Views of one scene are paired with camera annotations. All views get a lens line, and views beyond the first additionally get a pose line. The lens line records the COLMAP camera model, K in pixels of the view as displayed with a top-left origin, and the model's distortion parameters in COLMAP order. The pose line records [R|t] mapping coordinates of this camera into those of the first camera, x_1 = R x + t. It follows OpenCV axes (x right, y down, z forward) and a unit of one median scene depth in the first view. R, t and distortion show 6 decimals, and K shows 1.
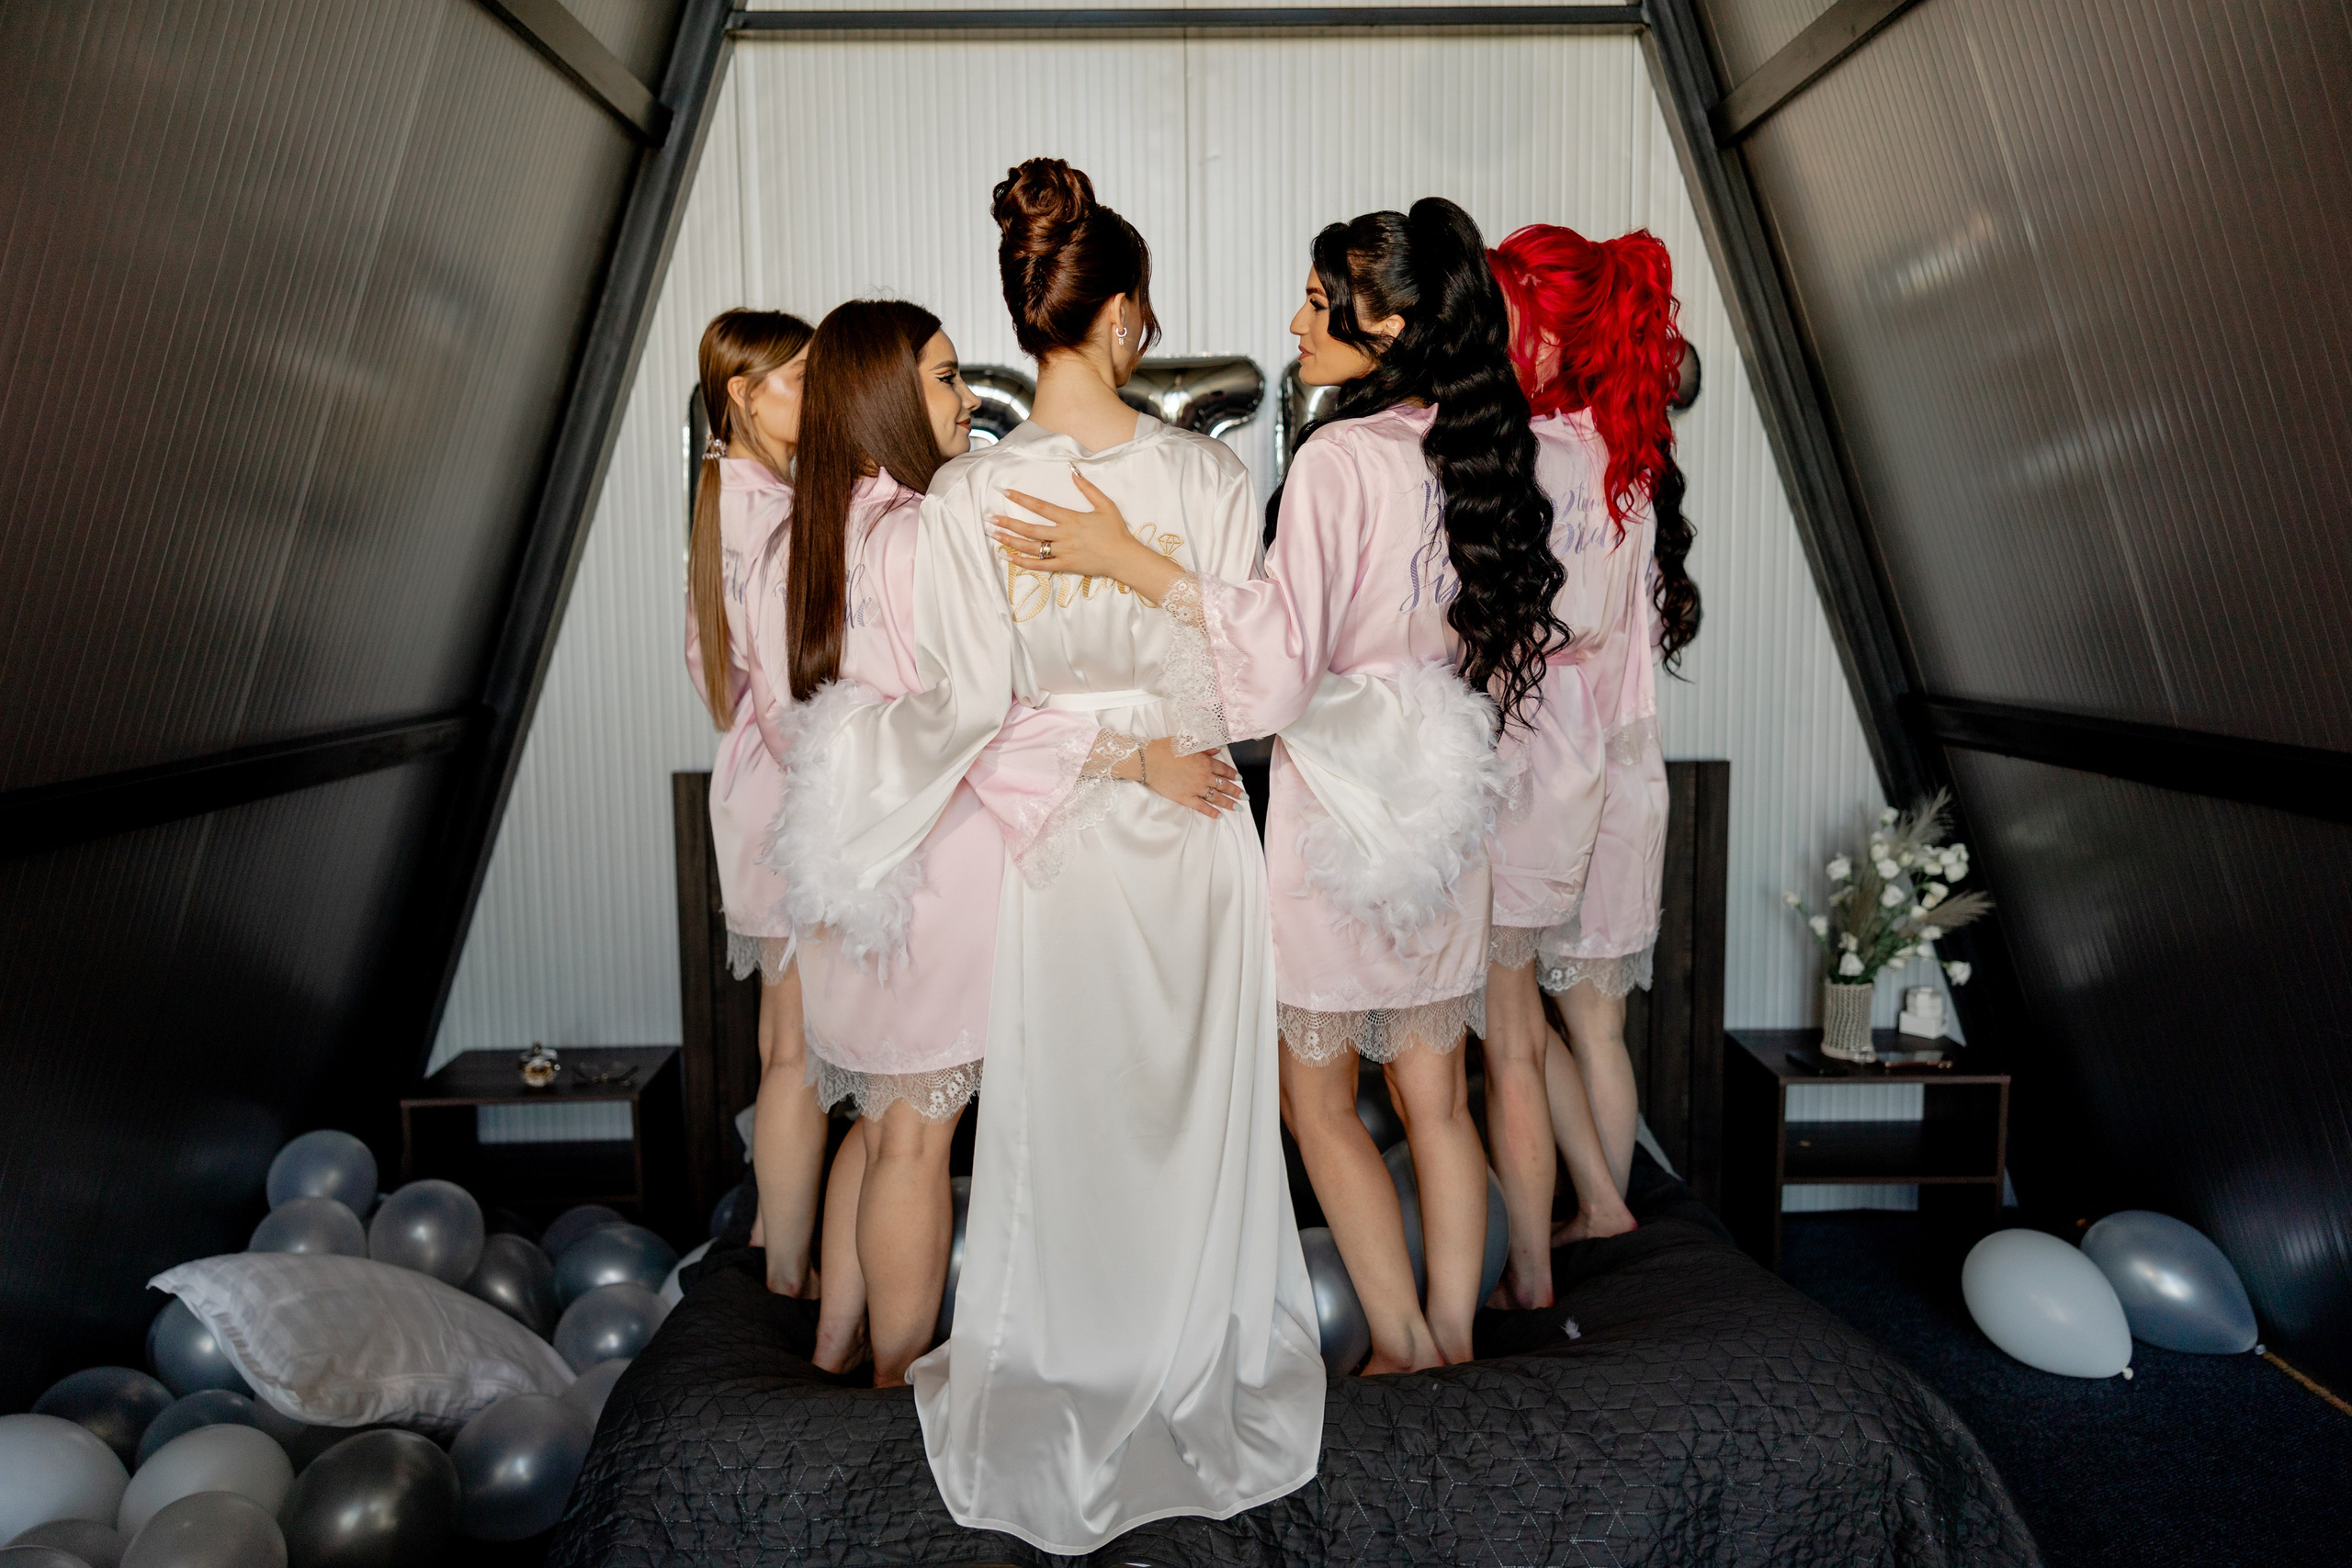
lens RADIAL K [[1835.3, 0, 1176.0], [0, 1835.3, 784.0], [0, 0, 1]] dist [-0.000367, -0.001482]
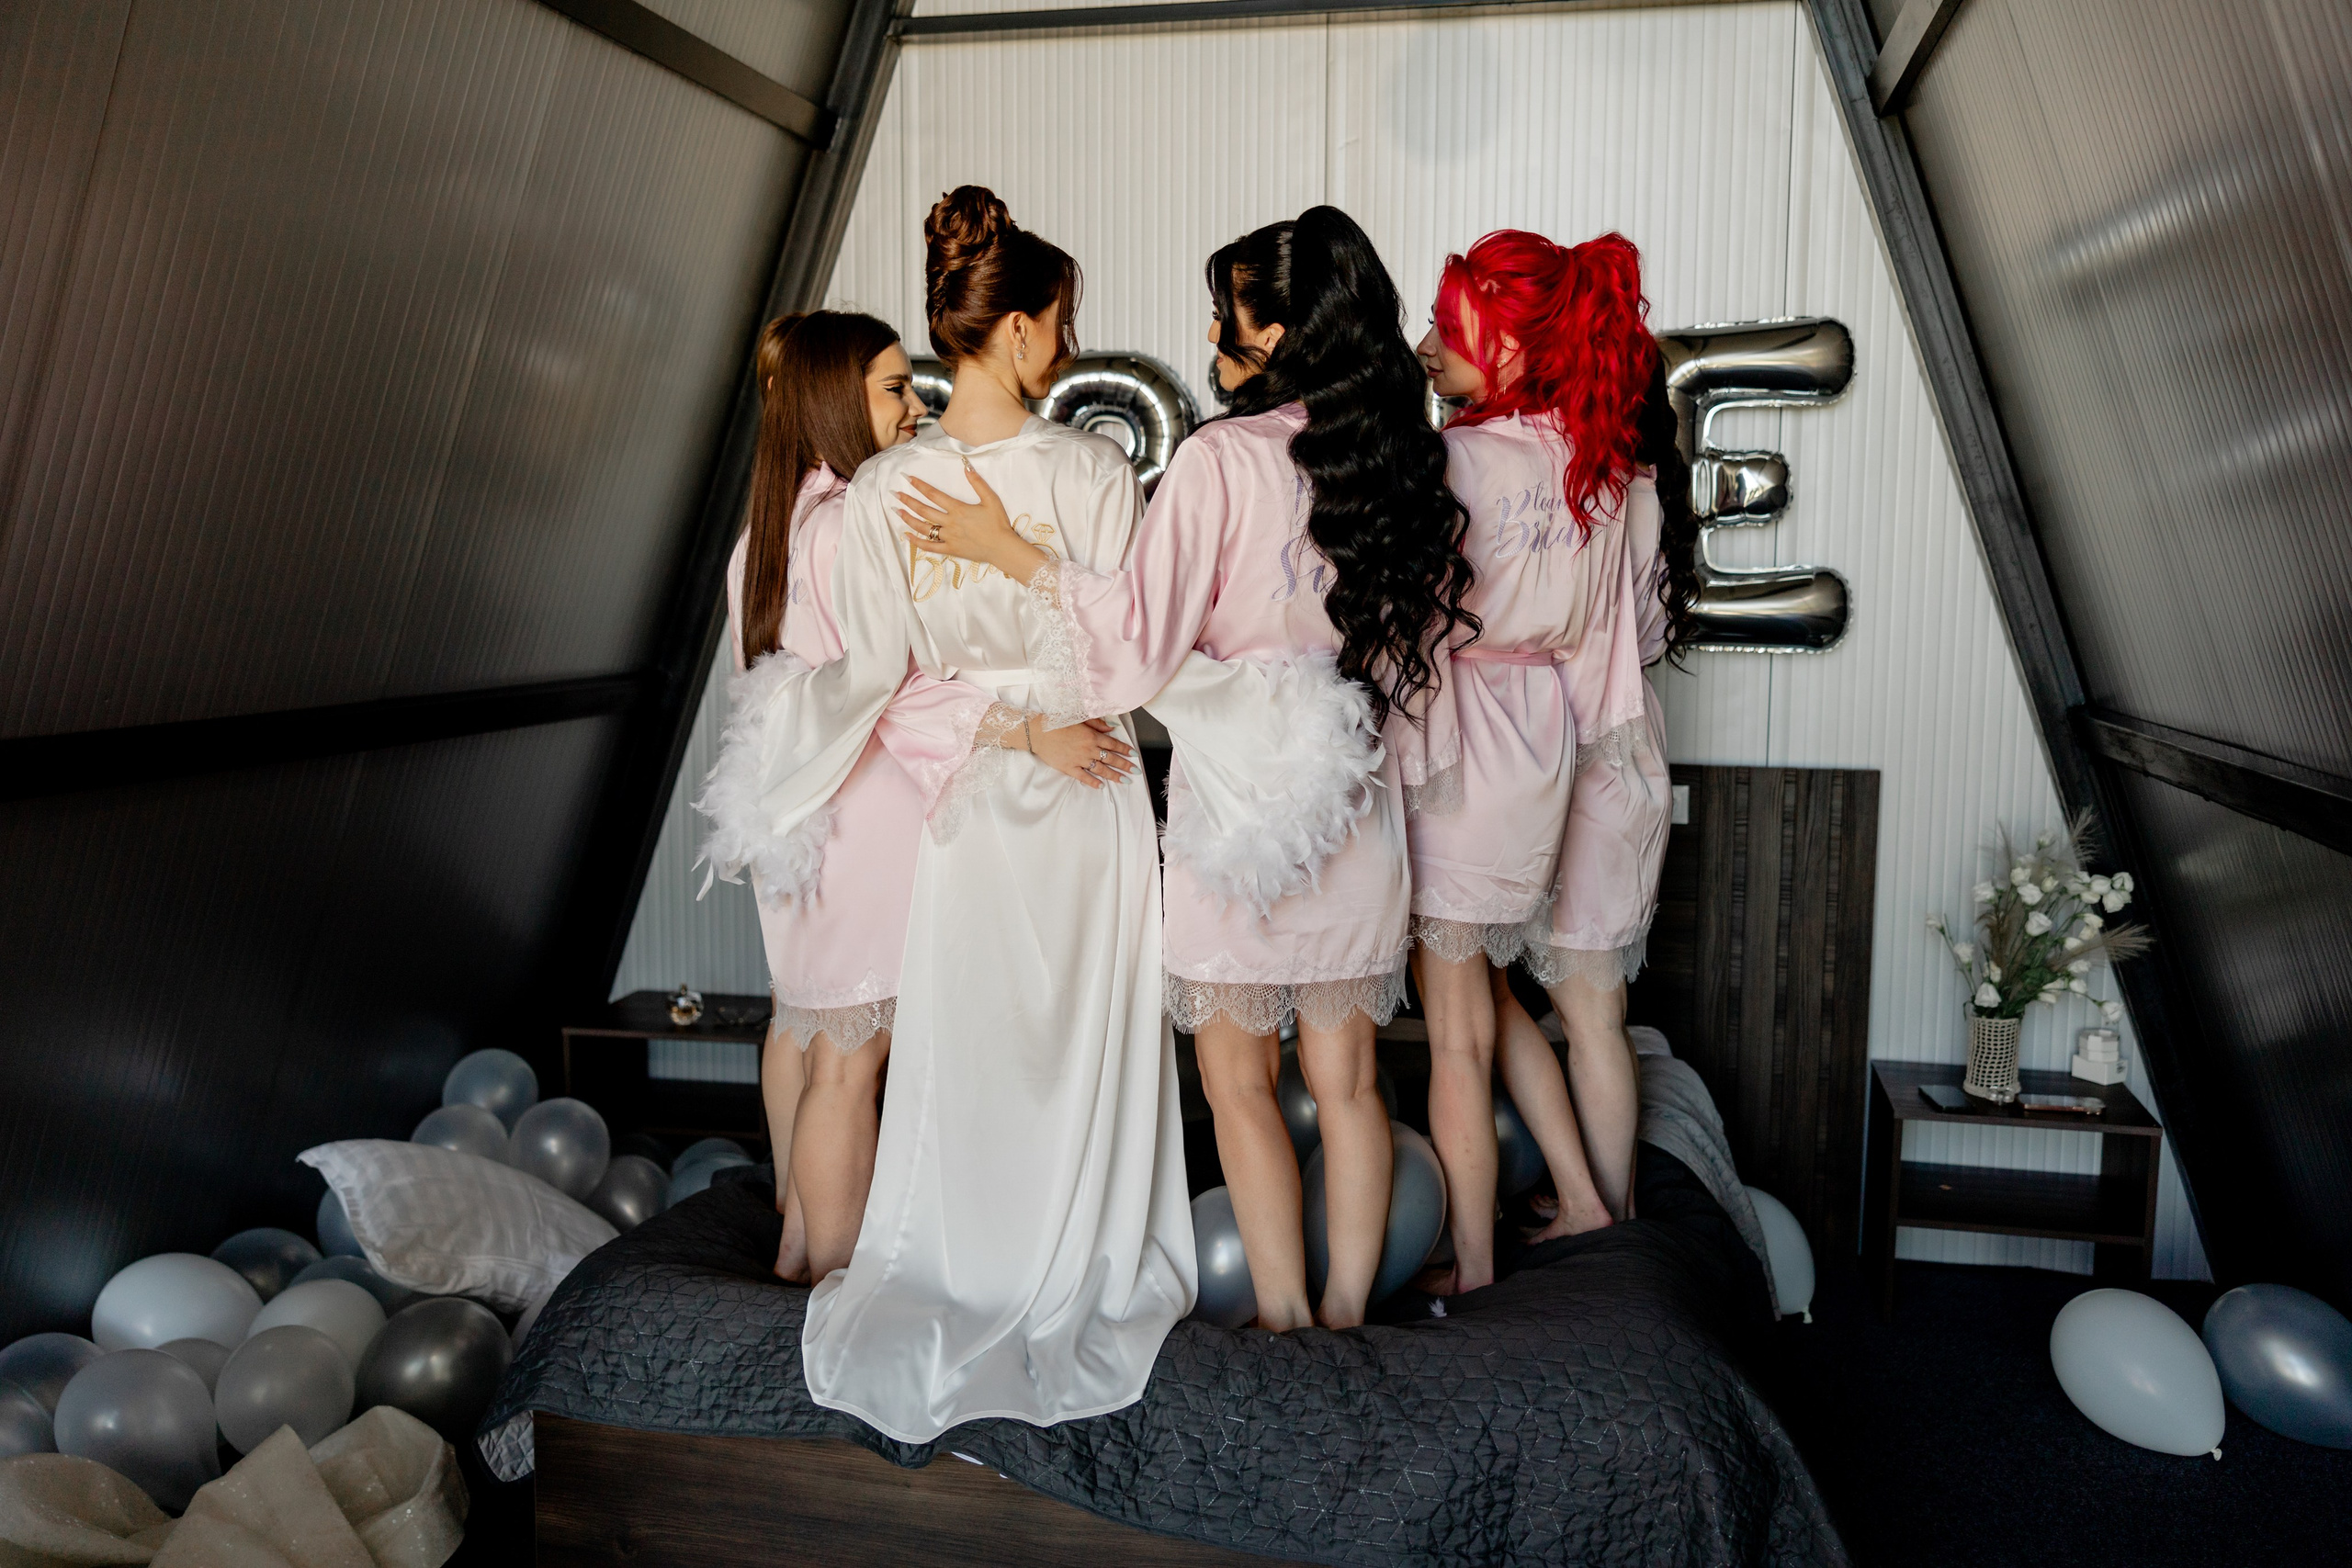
lens RADIAL K [[2156.2, 0, 1368.7], [0, 2156.2, 812.9], [0, 0, 1]] dist [-0.072329, 0.190914]
pose [[0.974369, 0.053337, -0.218542, 0.453590], [-0.052800, 0.998571, 0.008298, 0.013413], [0.218673, 0.003454, 0.975792, -0.196547]]
